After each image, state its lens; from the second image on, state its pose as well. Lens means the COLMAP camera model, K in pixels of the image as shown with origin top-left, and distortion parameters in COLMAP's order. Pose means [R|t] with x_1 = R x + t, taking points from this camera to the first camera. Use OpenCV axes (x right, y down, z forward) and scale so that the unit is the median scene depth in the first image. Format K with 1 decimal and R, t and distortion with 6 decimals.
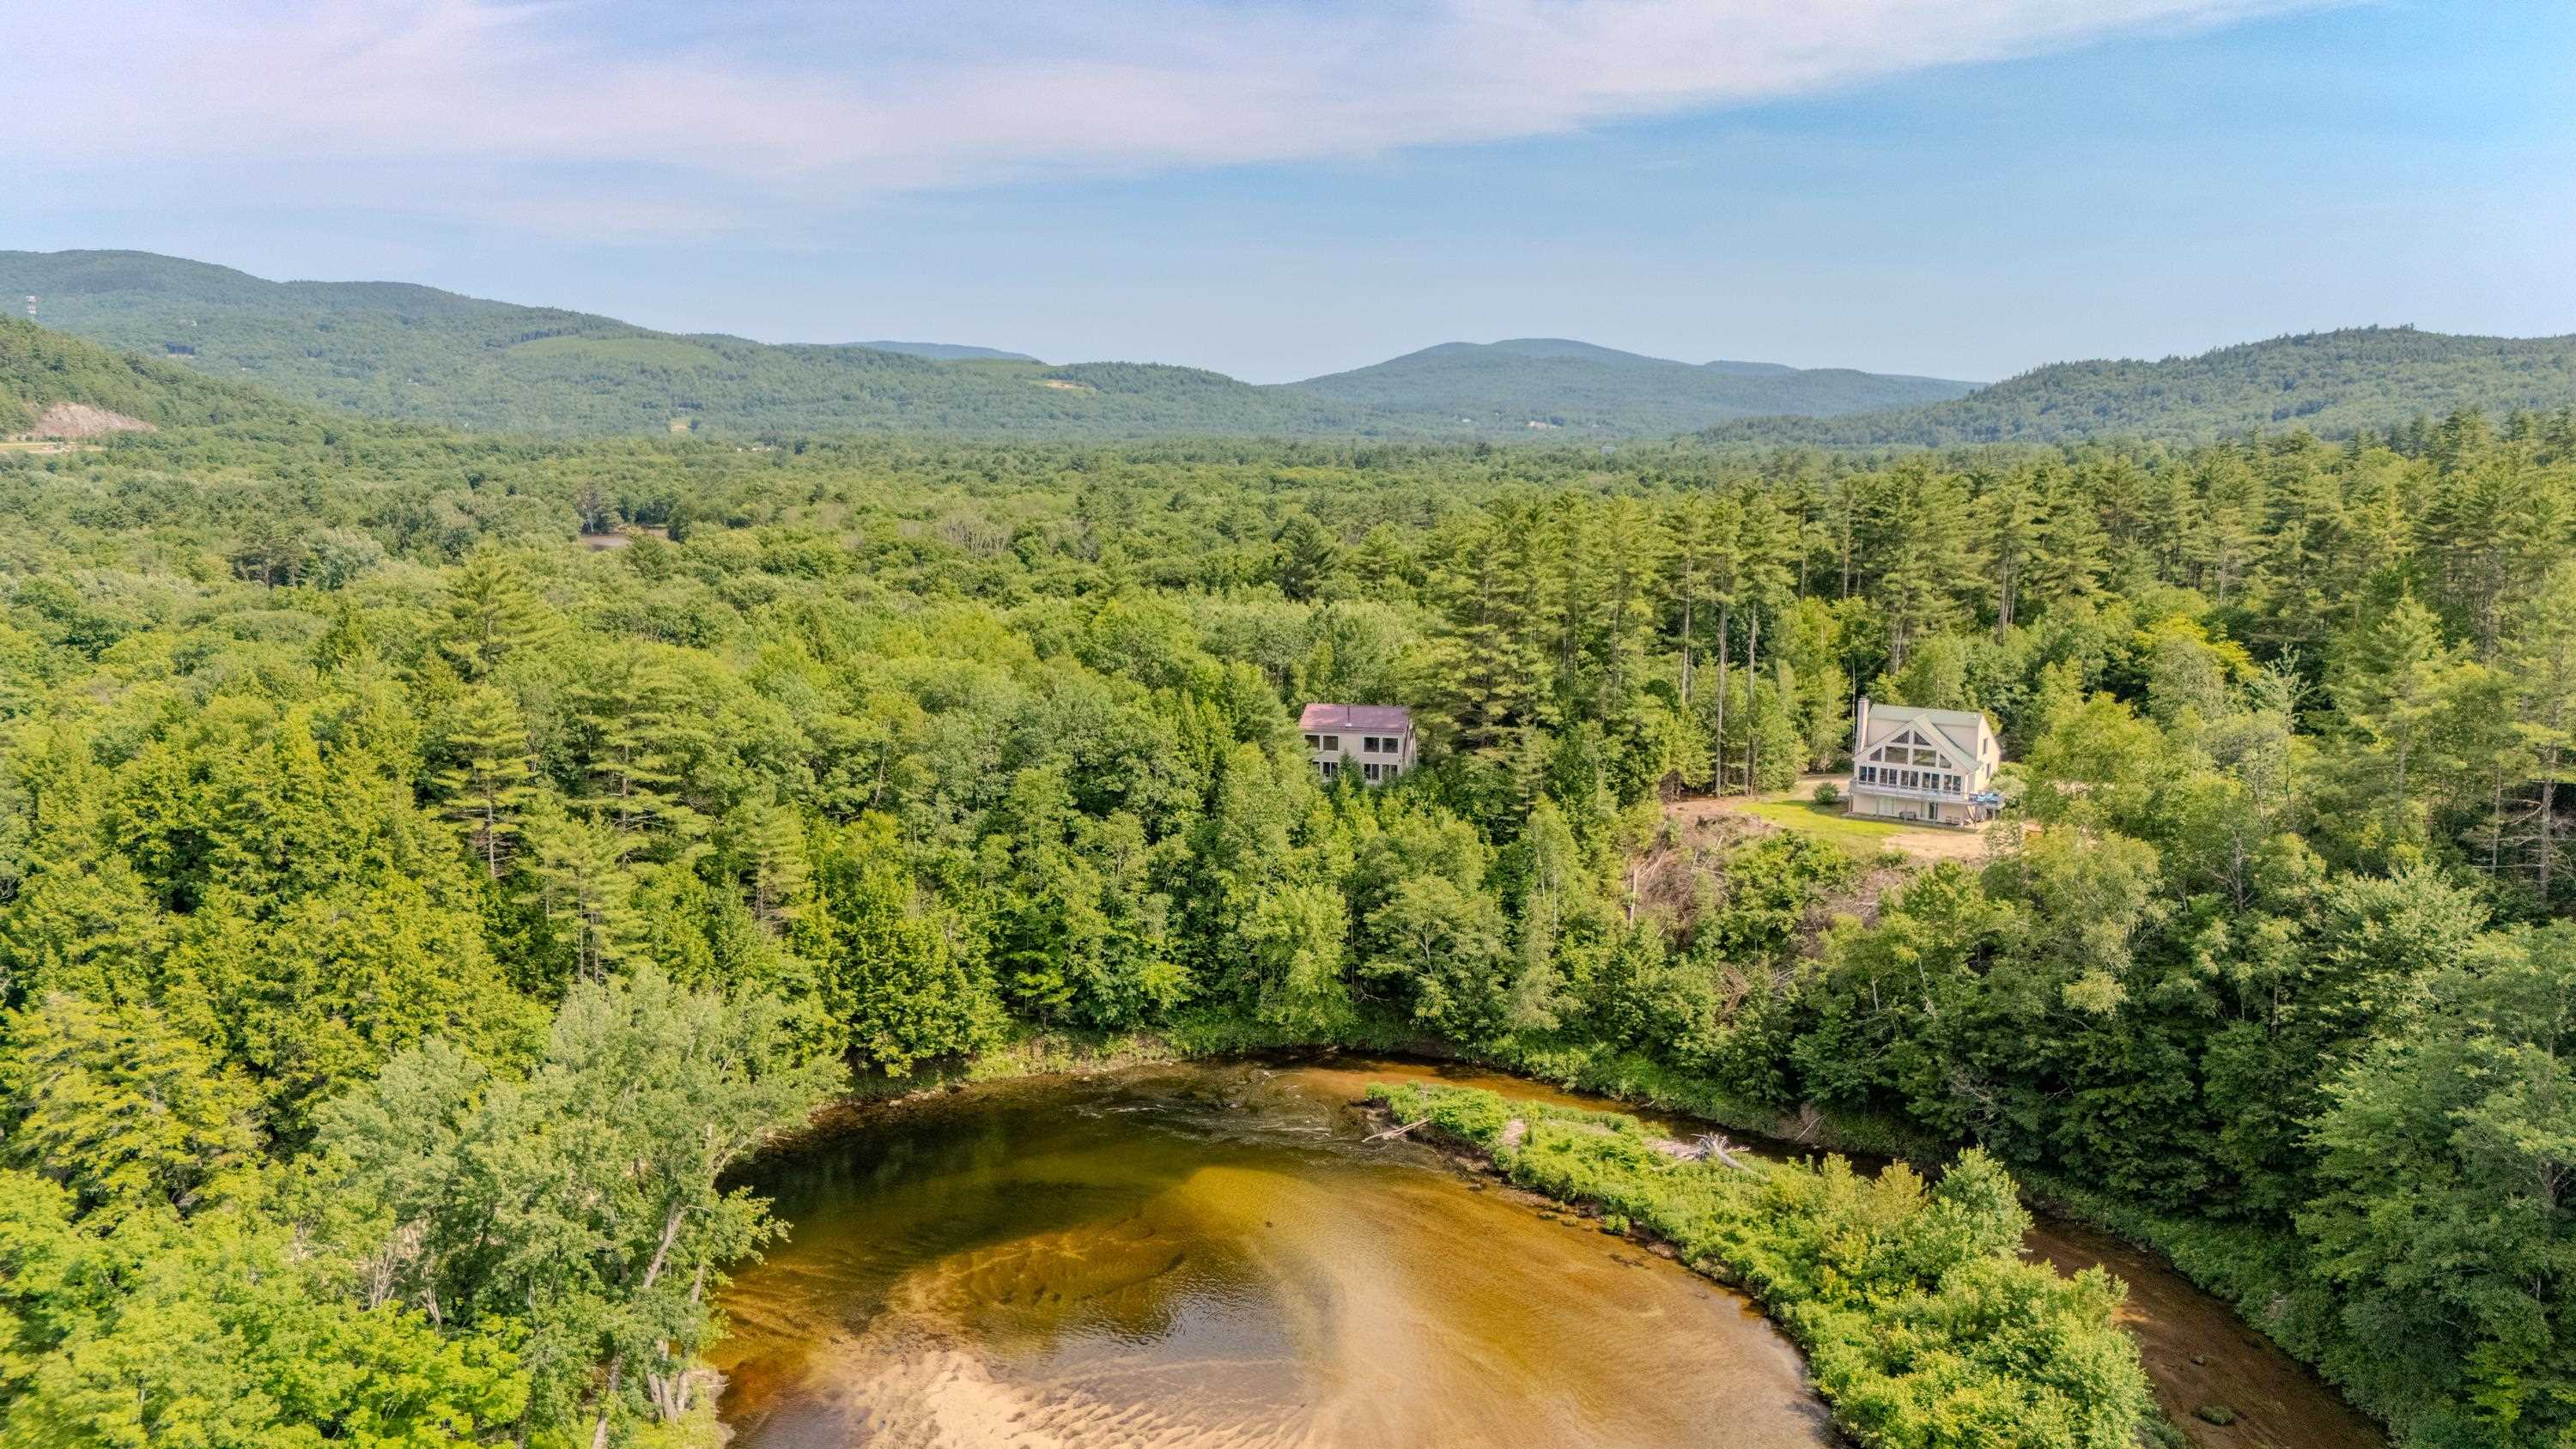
lens RADIAL K [[1906.7, 0, 1274.8], [0, 1906.7, 721.0], [0, 0, 1]] dist [0.061124, -0.075298]
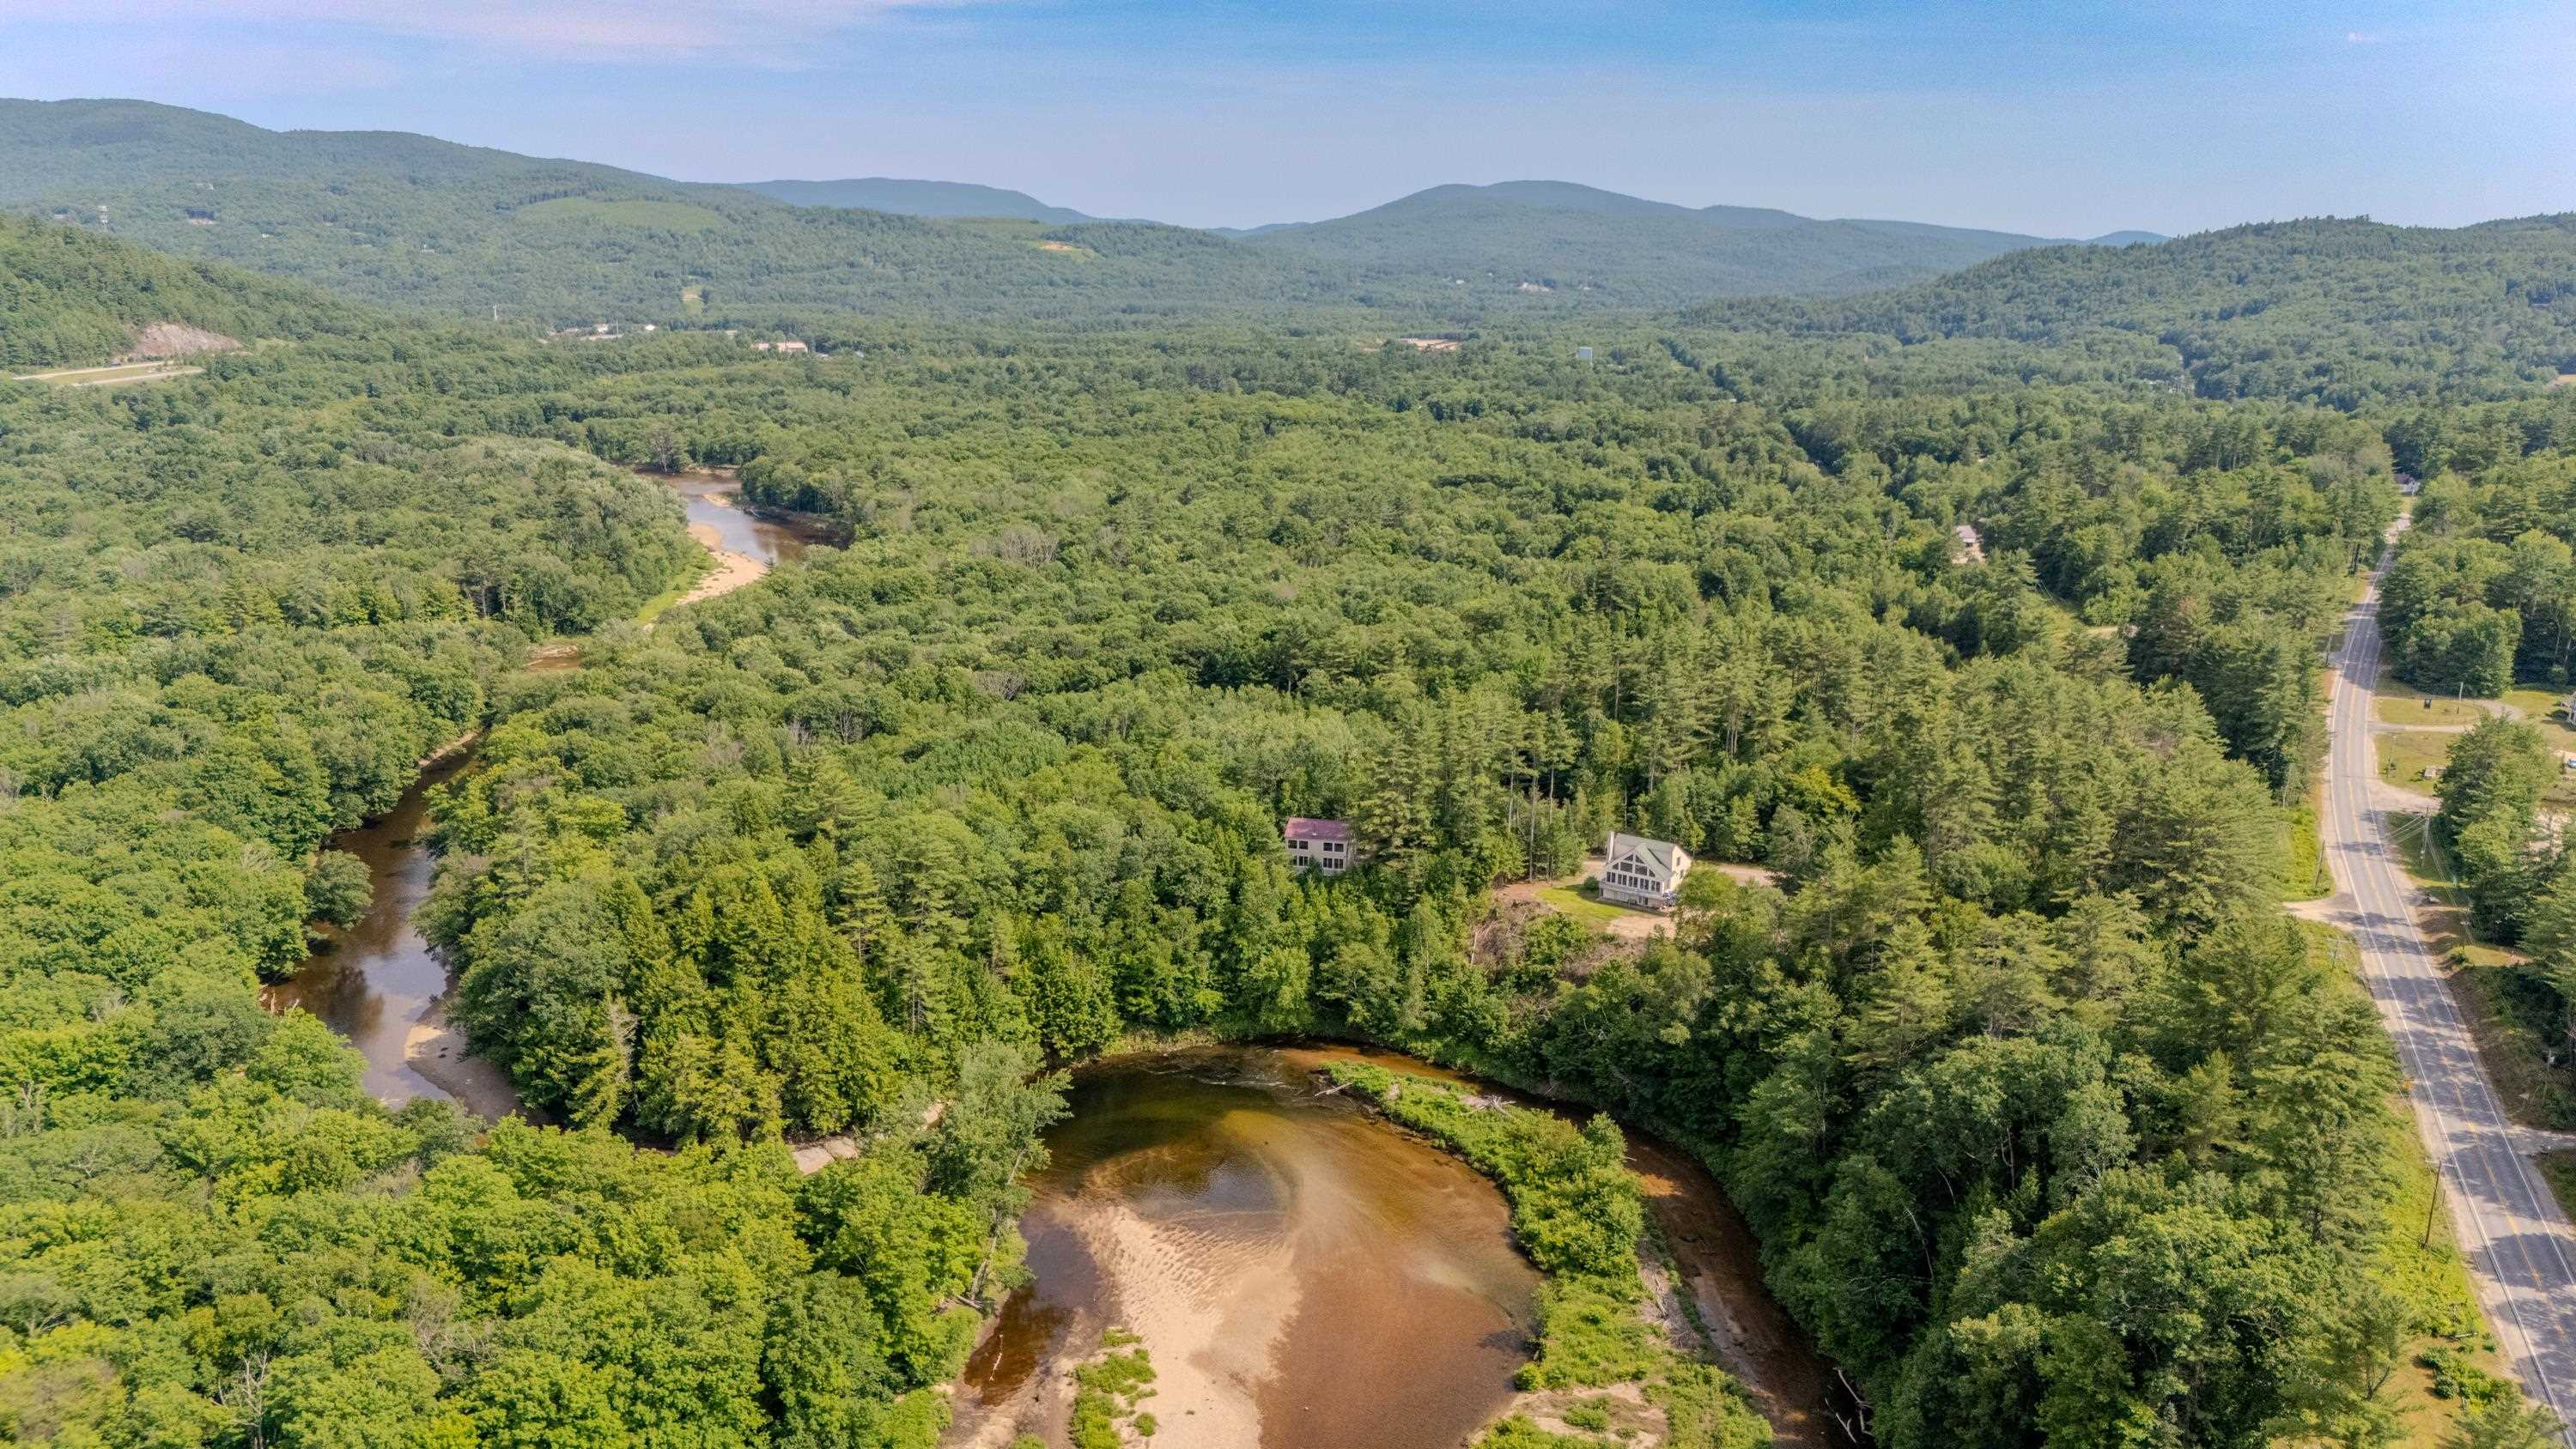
lens RADIAL K [[1889.1, 0, 1279.8], [0, 1889.1, 720.7], [0, 0, 1]] dist [0.073082, -0.074957]
pose [[0.999963, 0.005843, 0.006249, -0.002979], [-0.006344, 0.996496, 0.083401, -0.265105], [-0.005740, -0.083437, 0.996496, -0.726249]]
